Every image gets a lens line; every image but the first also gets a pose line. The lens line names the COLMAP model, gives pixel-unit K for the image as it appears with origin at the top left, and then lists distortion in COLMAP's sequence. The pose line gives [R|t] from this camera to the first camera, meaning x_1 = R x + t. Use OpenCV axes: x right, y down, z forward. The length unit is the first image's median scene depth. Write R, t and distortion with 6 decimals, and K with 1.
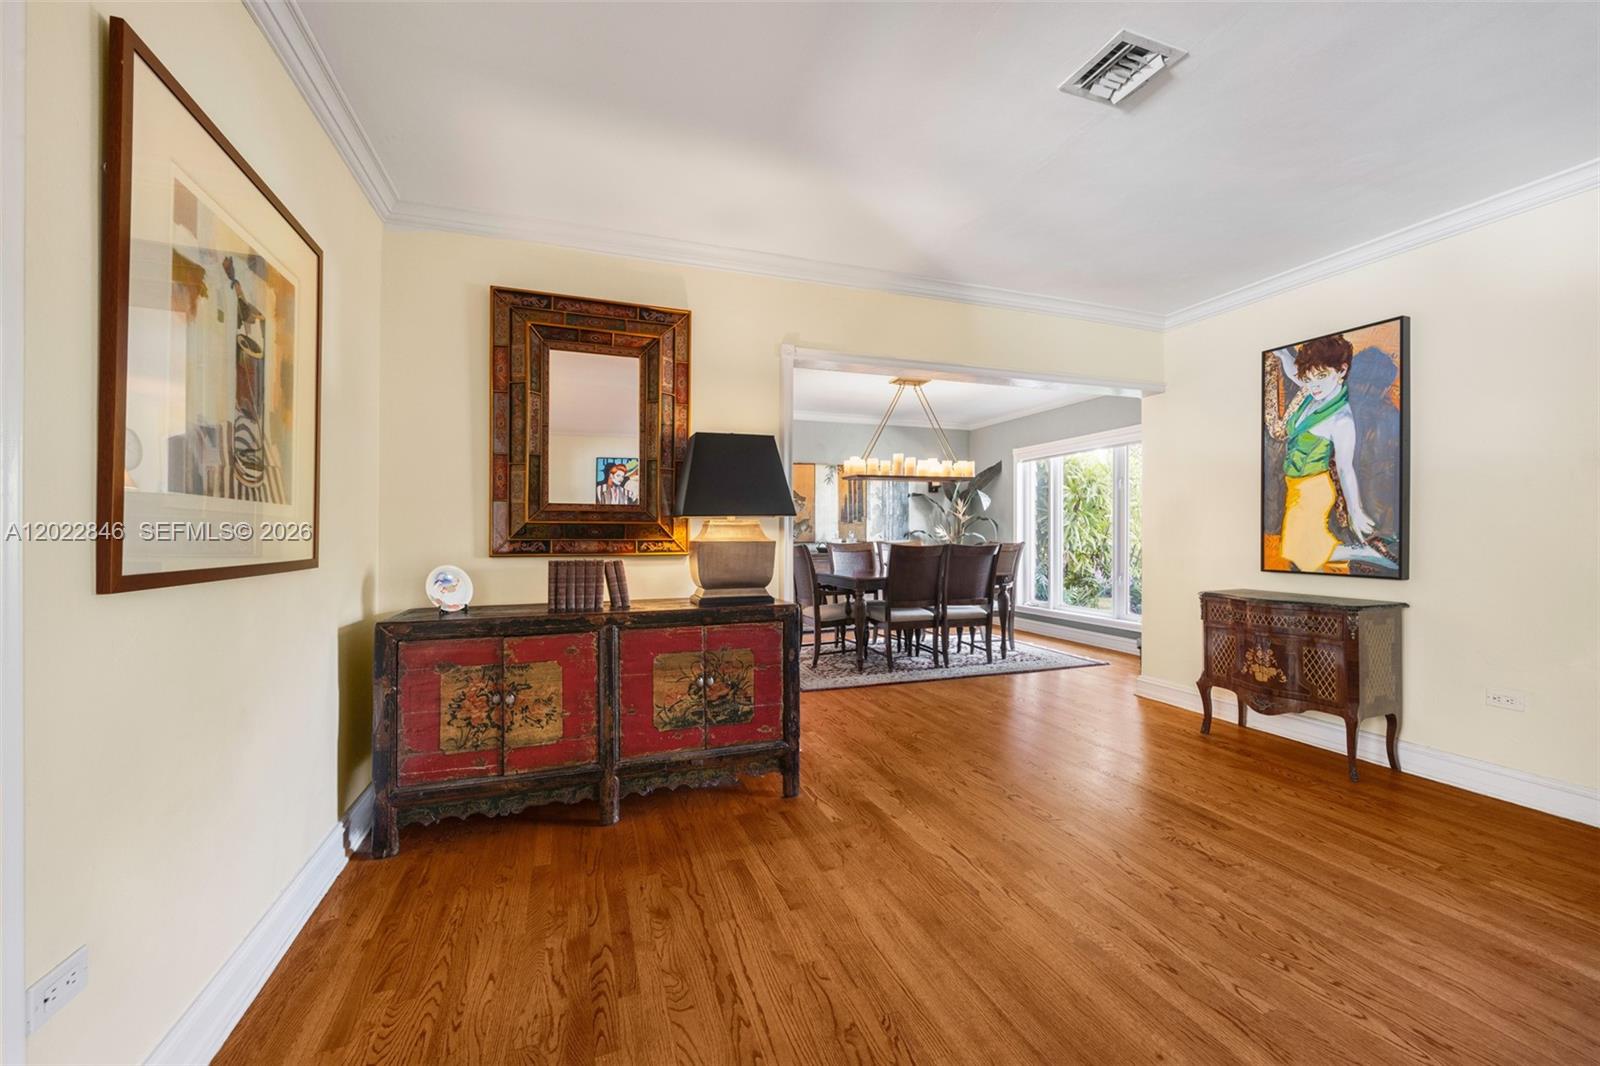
lens RADIAL K [[617.2, 0, 788.6], [0, 617.2, 530.0], [0, 0, 1]] dist [0.001006, -0.000039]
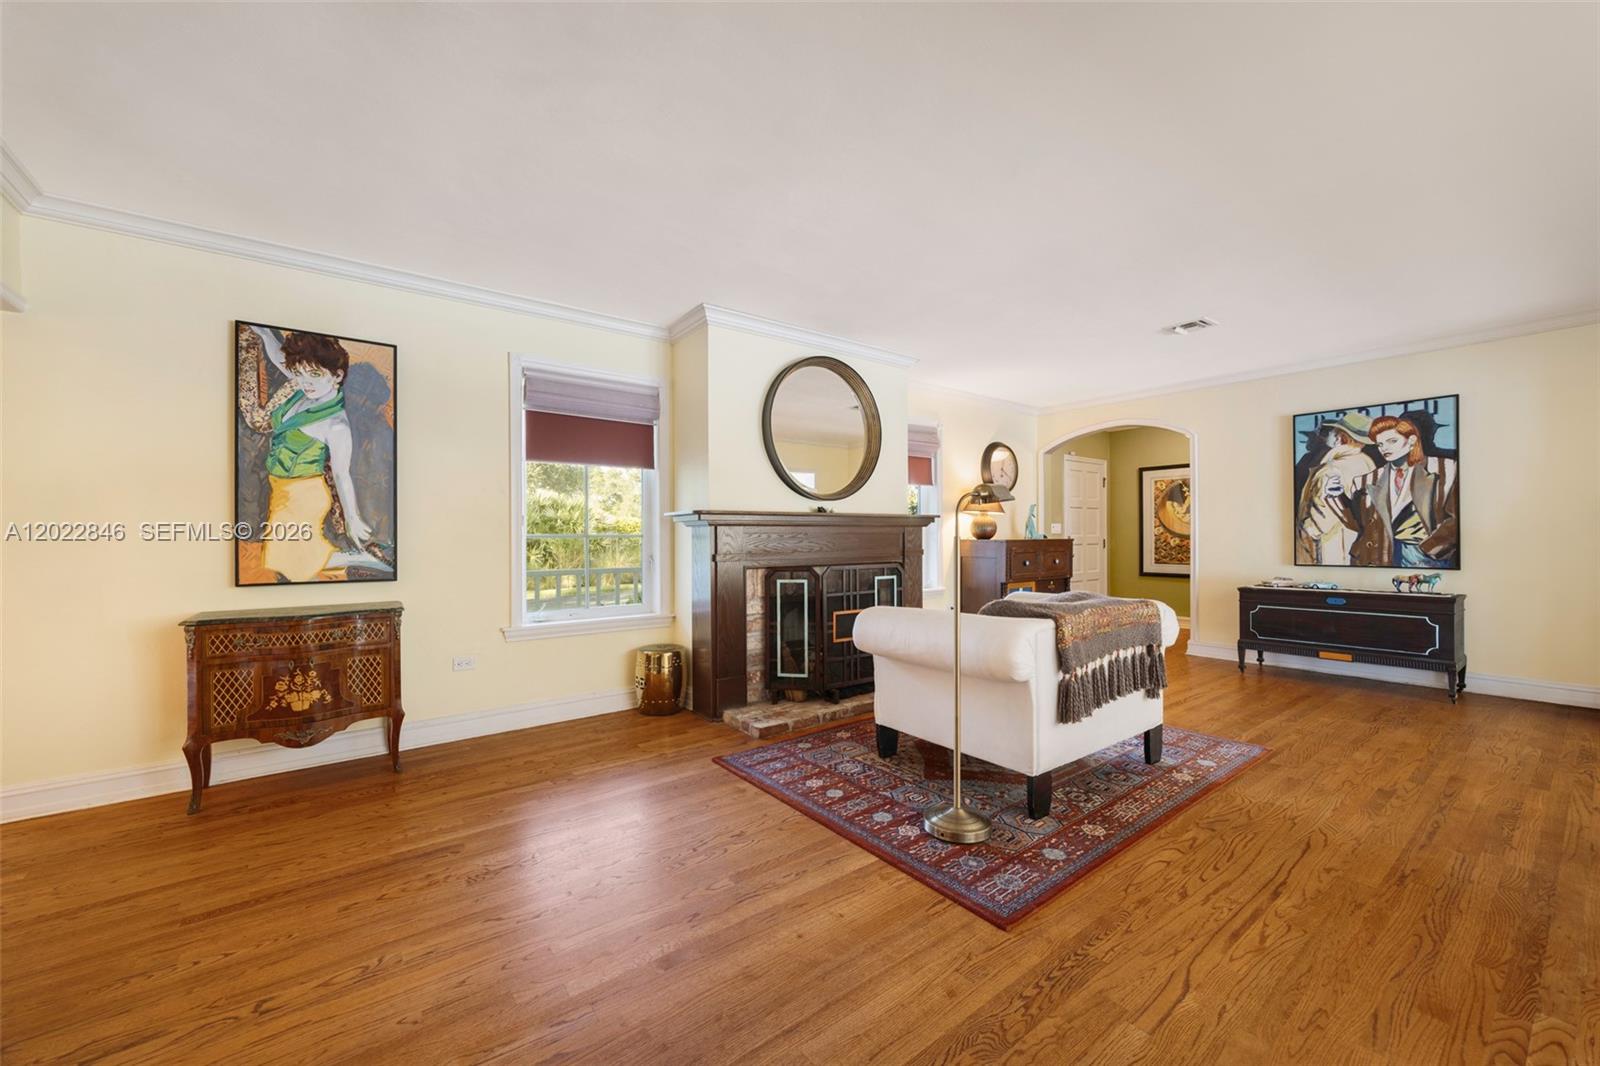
lens RADIAL K [[617.2, 0, 794.5], [0, 617.2, 538.4], [0, 0, 1]] dist [0.001006, -0.000039]
pose [[-0.304429, 0.002776, 0.952531, -0.272148], [0.007600, 0.999971, -0.000485, 0.009264], [-0.952505, 0.007092, -0.304441, 0.605751]]
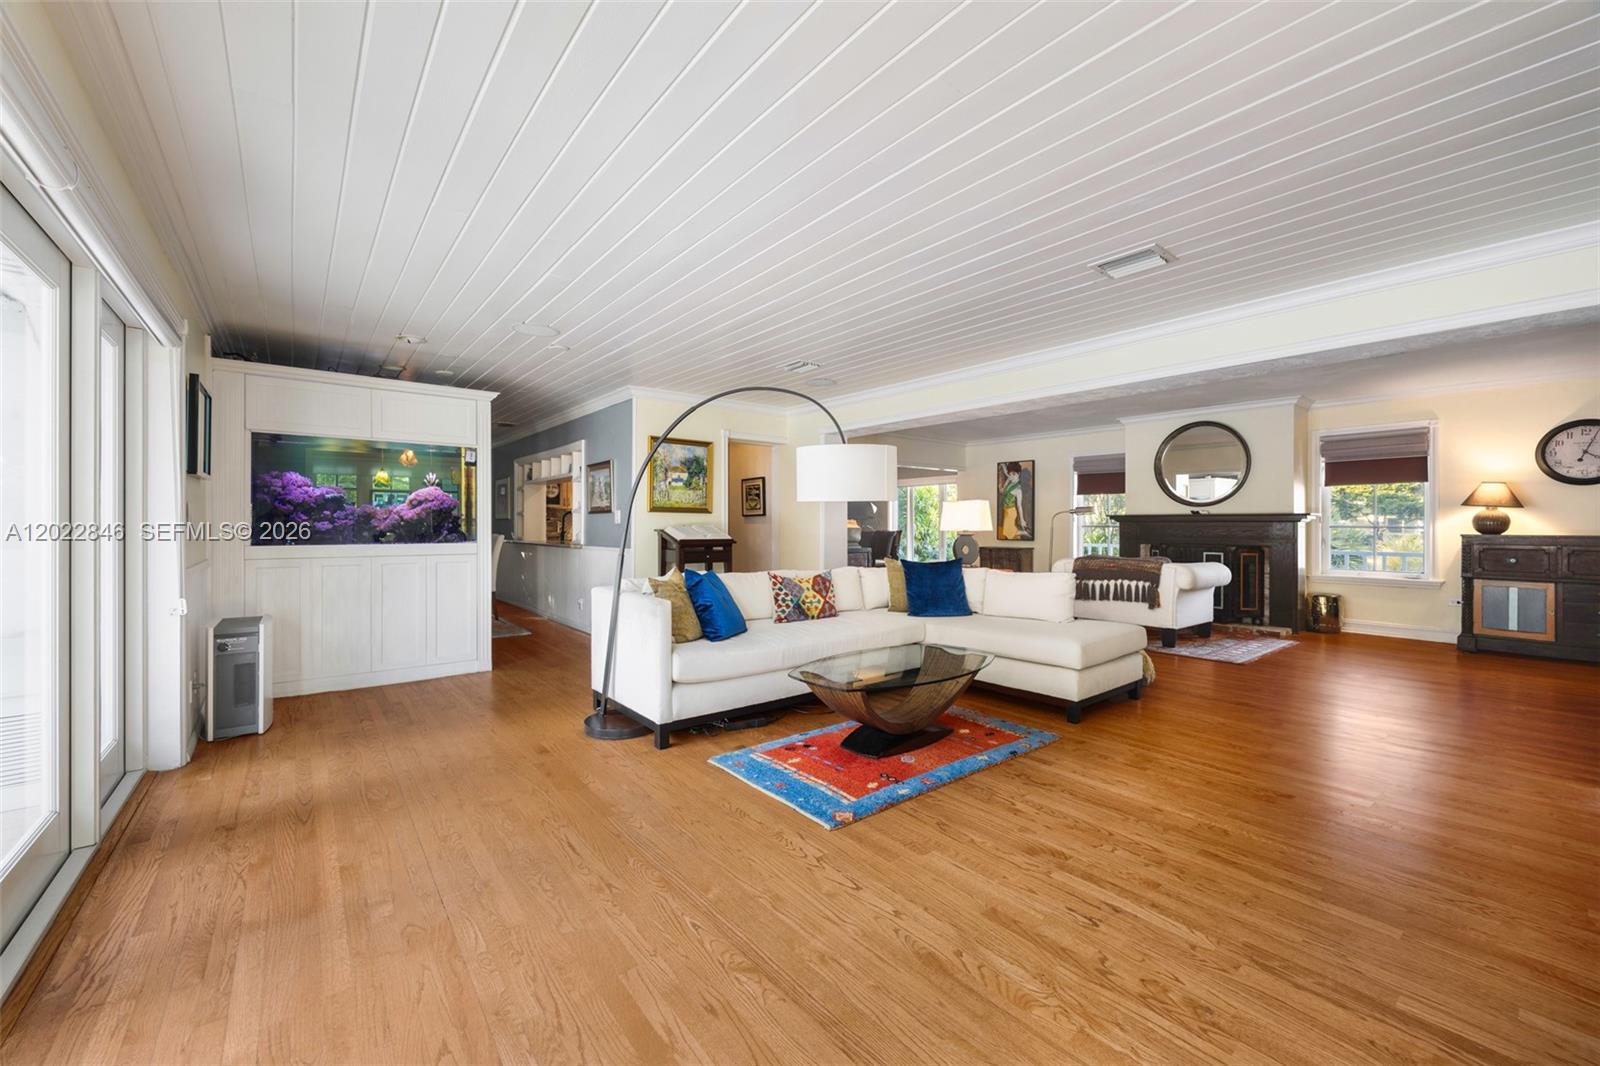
lens RADIAL K [[617.2, 0, 807.0], [0, 617.2, 526.1], [0, 0, 1]] dist [0.001006, -0.000039]
pose [[0.941720, -0.003638, 0.336378, -1.148910], [0.000605, 0.999958, 0.009122, -0.025366], [-0.336397, -0.008387, 0.941683, -1.563260]]
